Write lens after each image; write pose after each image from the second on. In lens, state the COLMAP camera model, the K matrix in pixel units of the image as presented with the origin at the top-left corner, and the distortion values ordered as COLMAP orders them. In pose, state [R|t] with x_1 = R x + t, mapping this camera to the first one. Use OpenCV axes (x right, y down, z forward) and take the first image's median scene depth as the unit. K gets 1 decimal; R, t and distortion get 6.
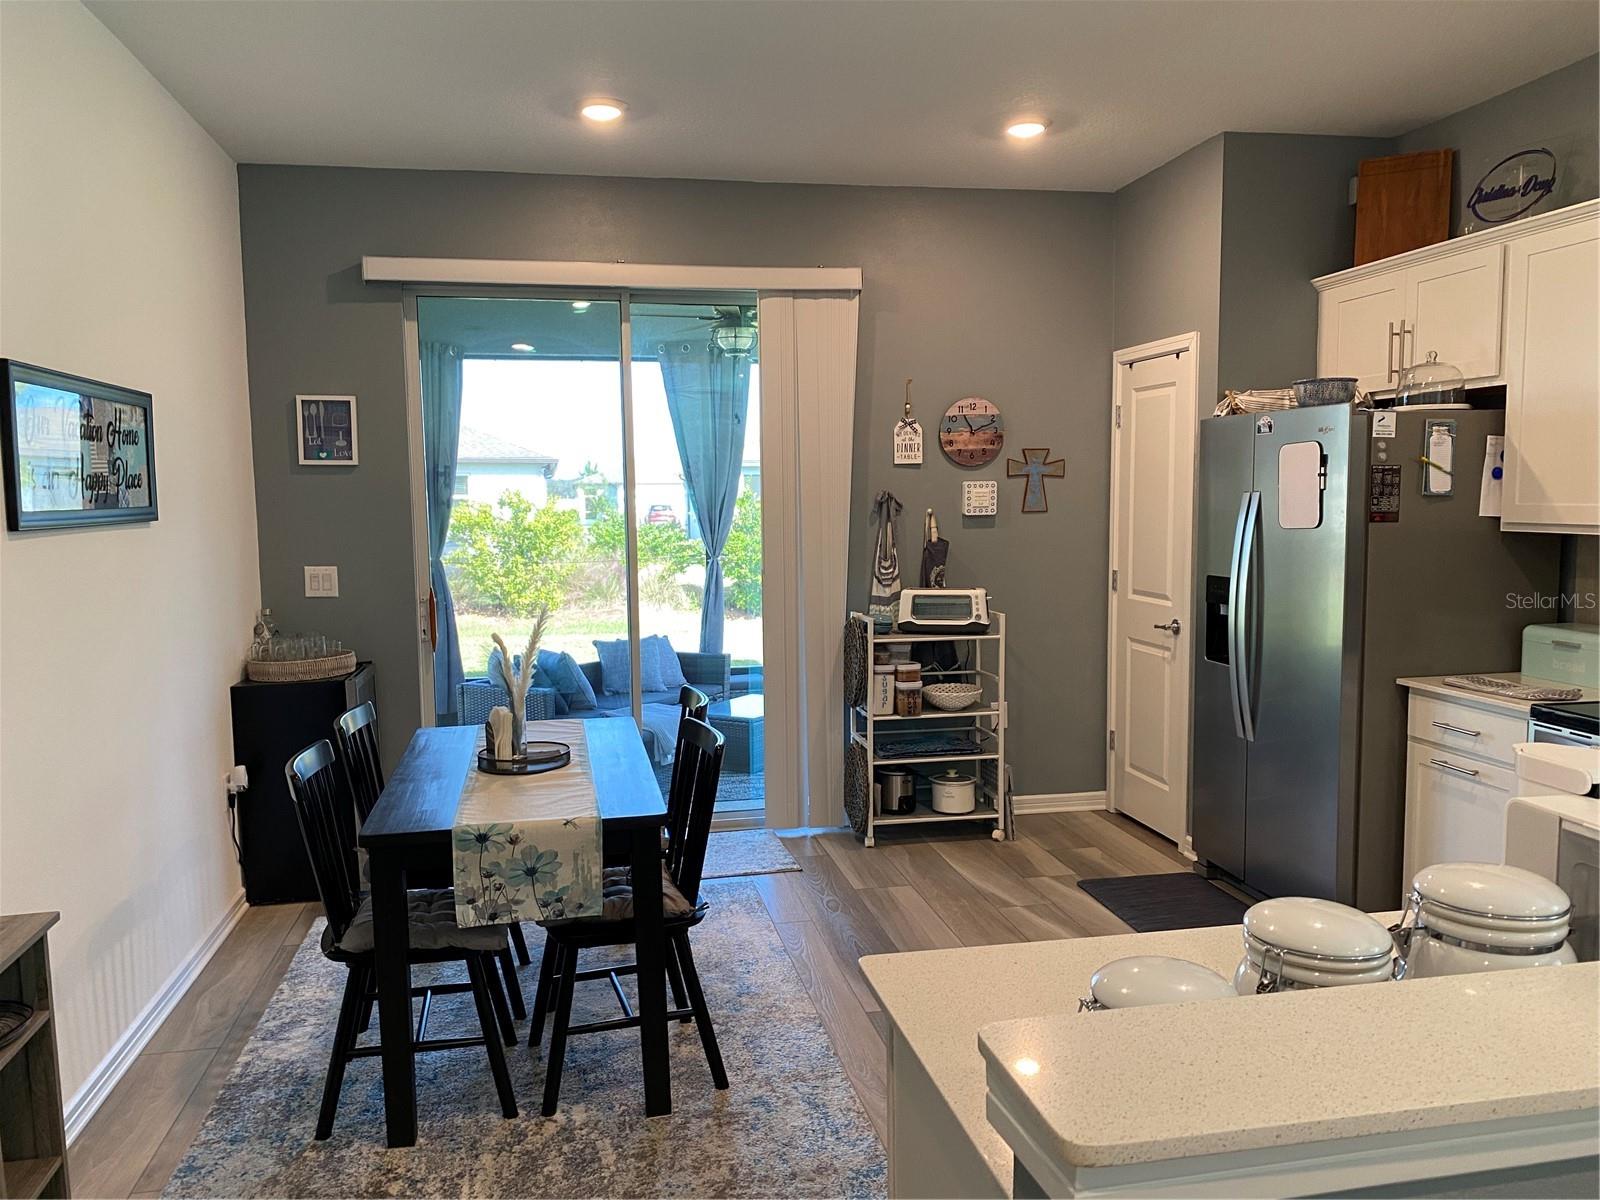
lens RADIAL K [[1219.2, 0, 809.1], [0, 1219.2, 621.5], [0, 0, 1]] dist [0.033210, -0.036973]
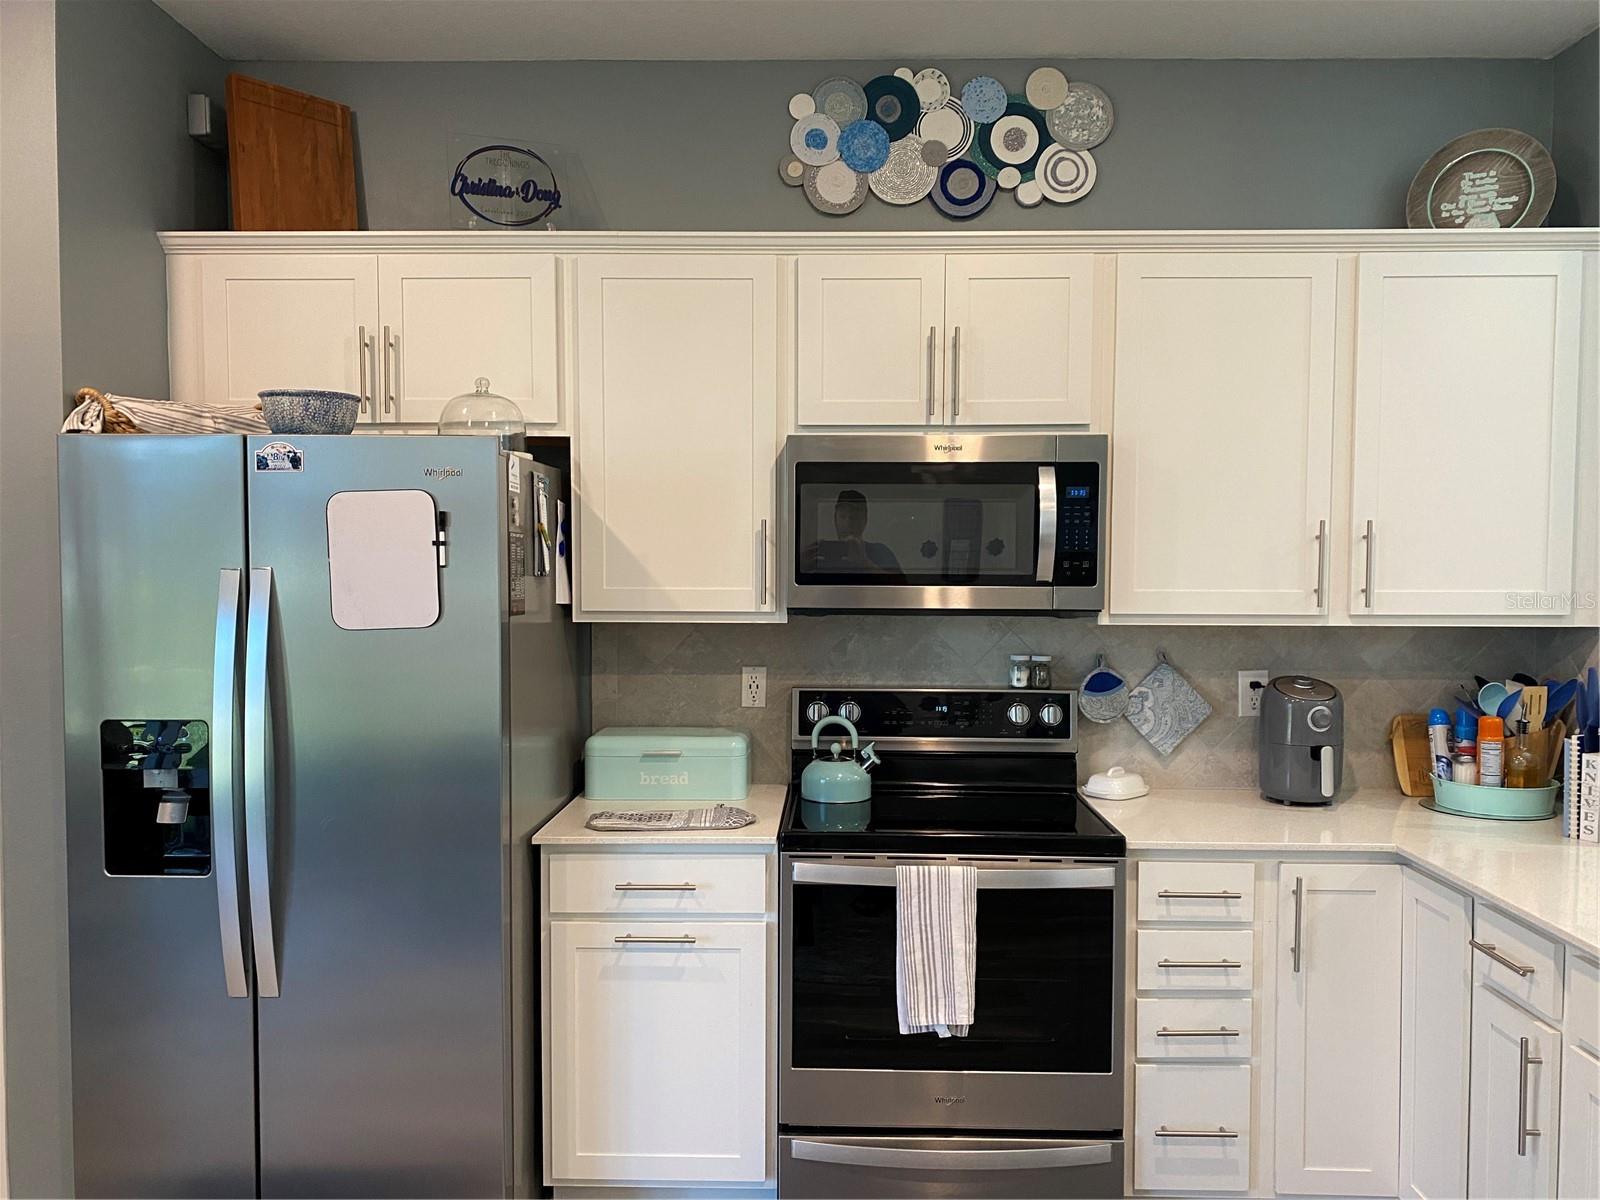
lens RADIAL K [[1219.2, 0, 813.5], [0, 1219.2, 609.4], [0, 0, 1]] dist [0.033210, -0.036973]
pose [[0.225491, -0.025624, 0.973908, -0.126609], [0.097068, 0.995271, 0.003712, -0.055216], [-0.969397, 0.093699, 0.226912, 0.536848]]
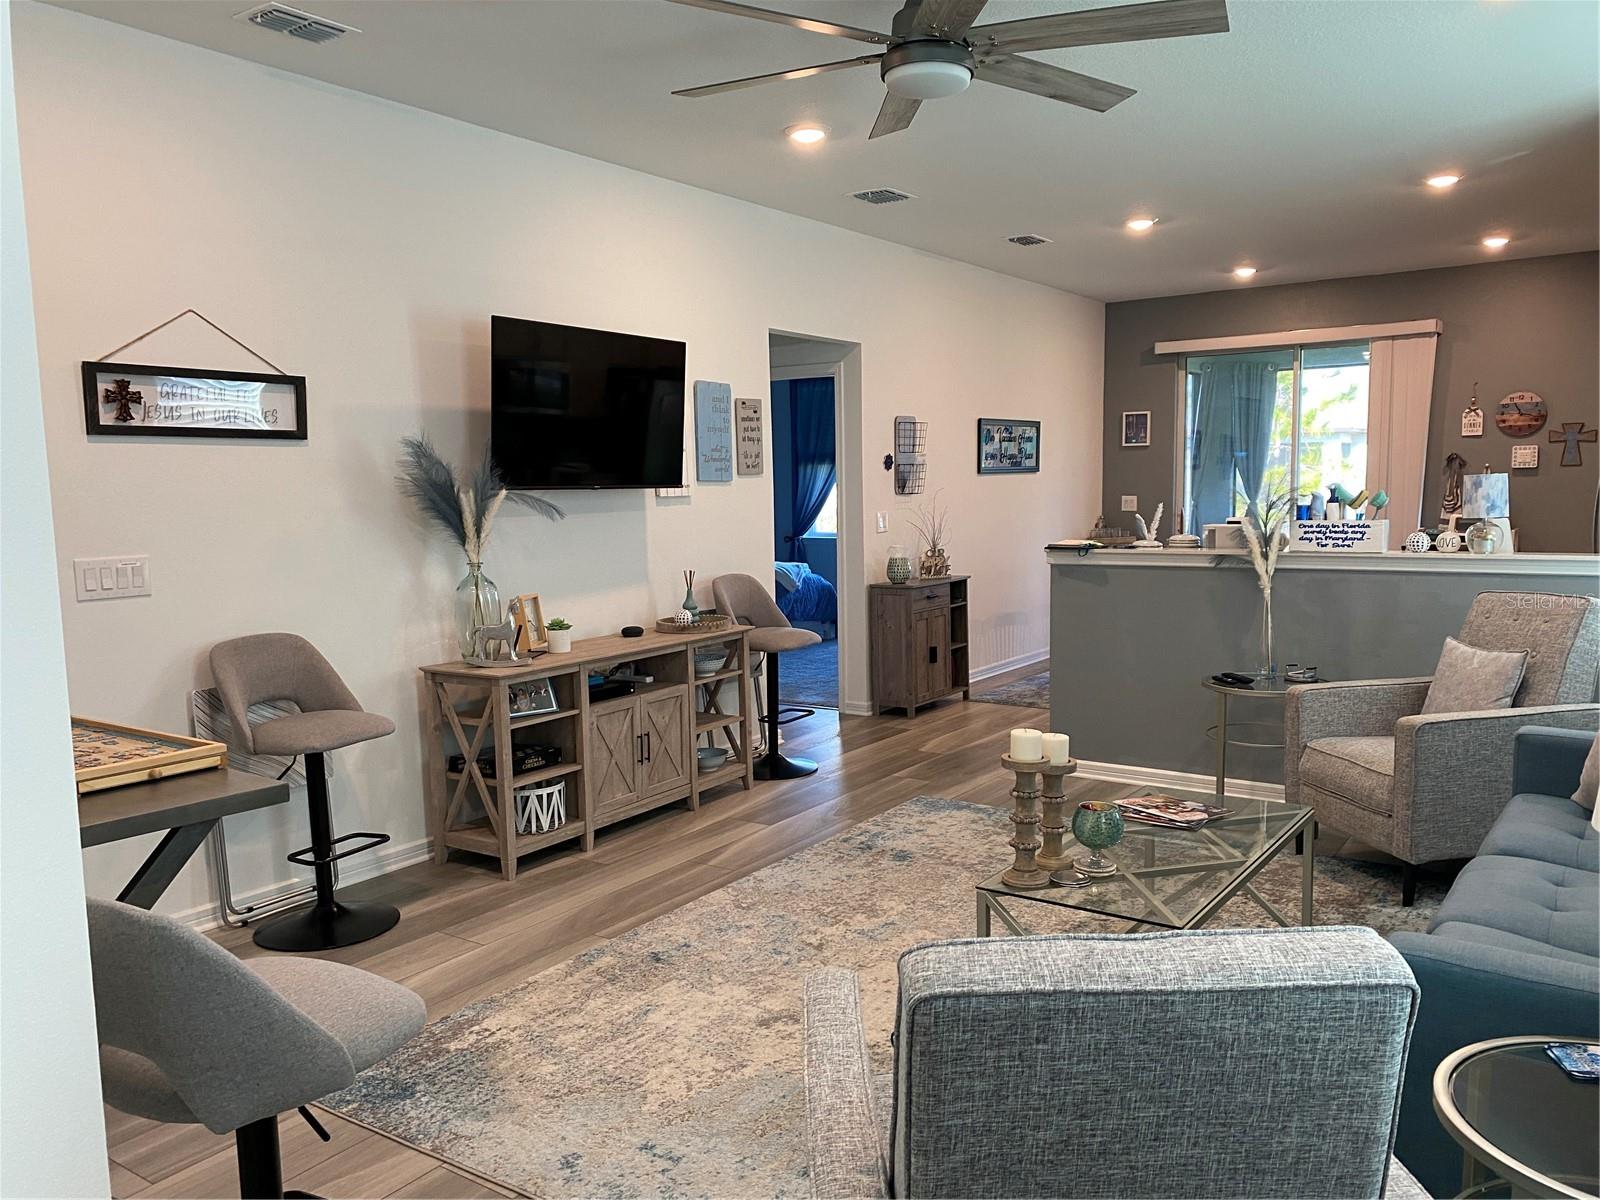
lens RADIAL K [[1219.2, 0, 804.8], [0, 1219.2, 602.4], [0, 0, 1]] dist [0.033210, -0.036973]
pose [[0.687489, 0.071114, -0.722705, 0.725574], [-0.064093, 0.997252, 0.037160, 0.092190], [0.723361, 0.020773, 0.690157, -0.802871]]
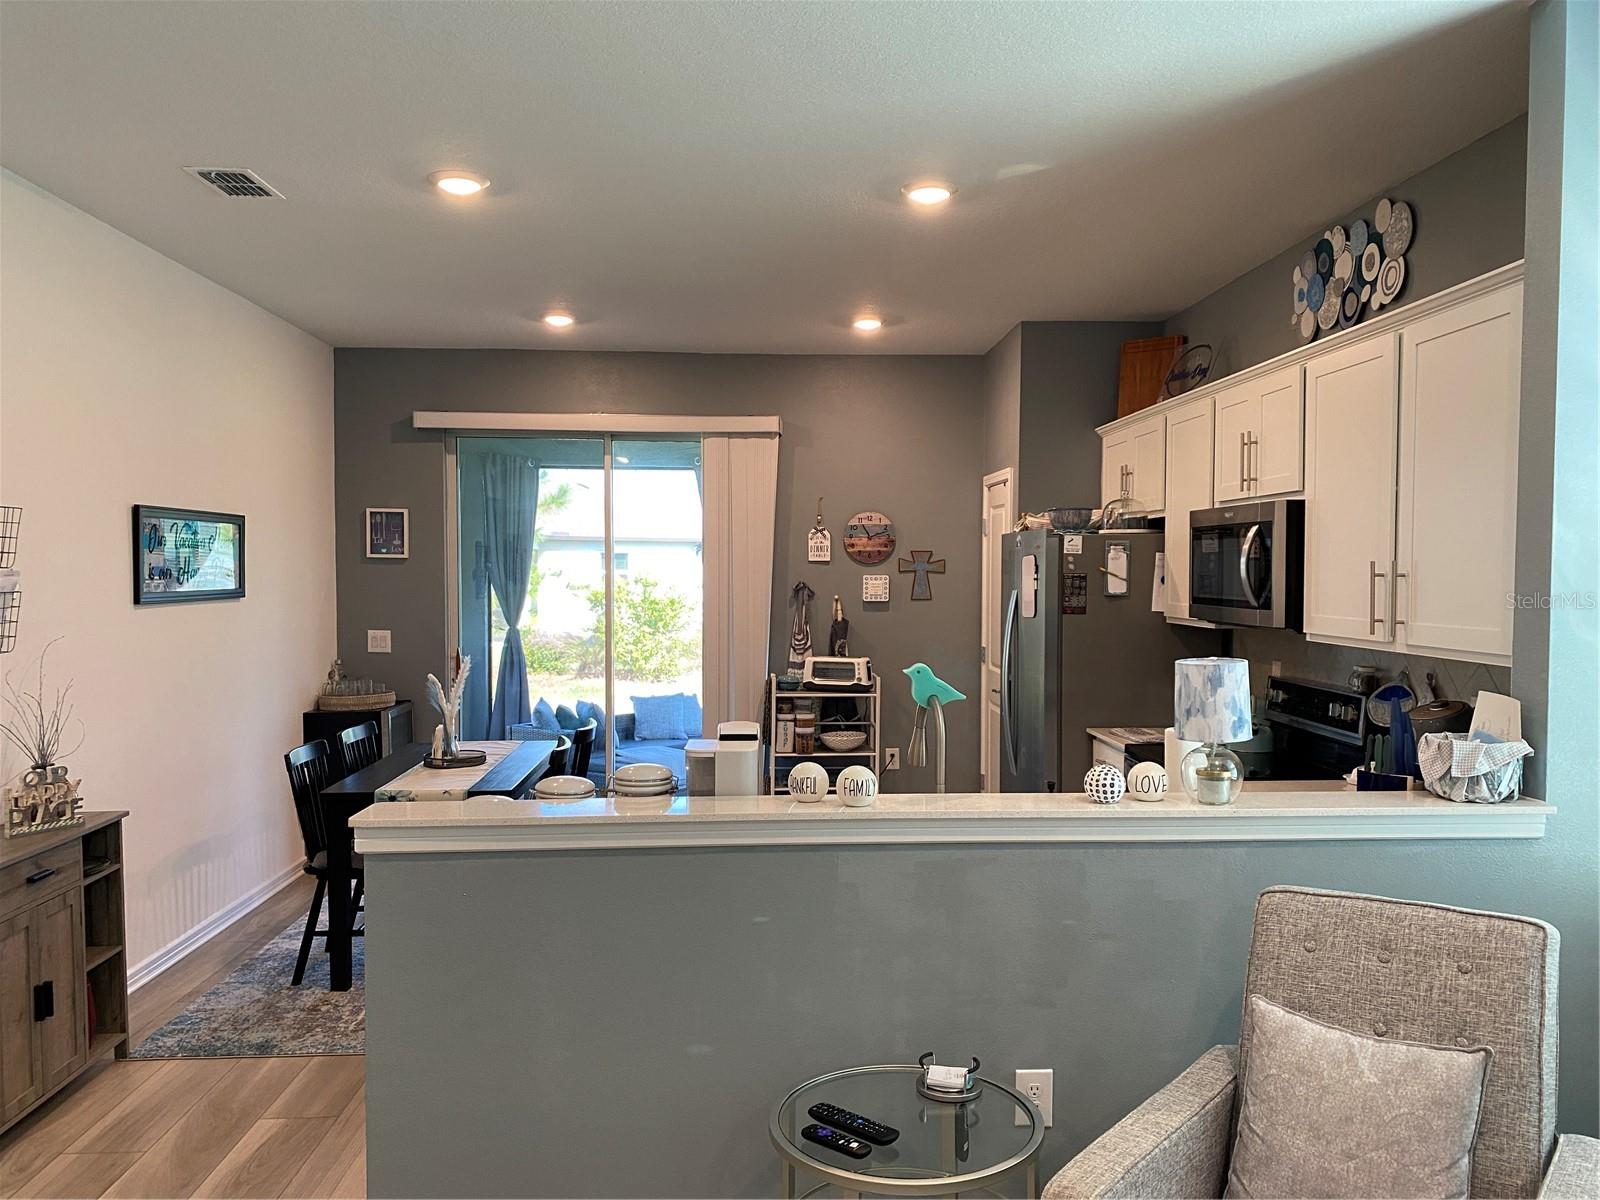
lens RADIAL K [[1219.2, 0, 837.7], [0, 1219.2, 625.7], [0, 0, 1]] dist [0.033210, -0.036973]
pose [[0.991681, 0.020752, -0.127034, 0.297554], [-0.028138, 0.997998, -0.056632, 0.014002], [0.125604, 0.059736, 0.990280, -0.313192]]
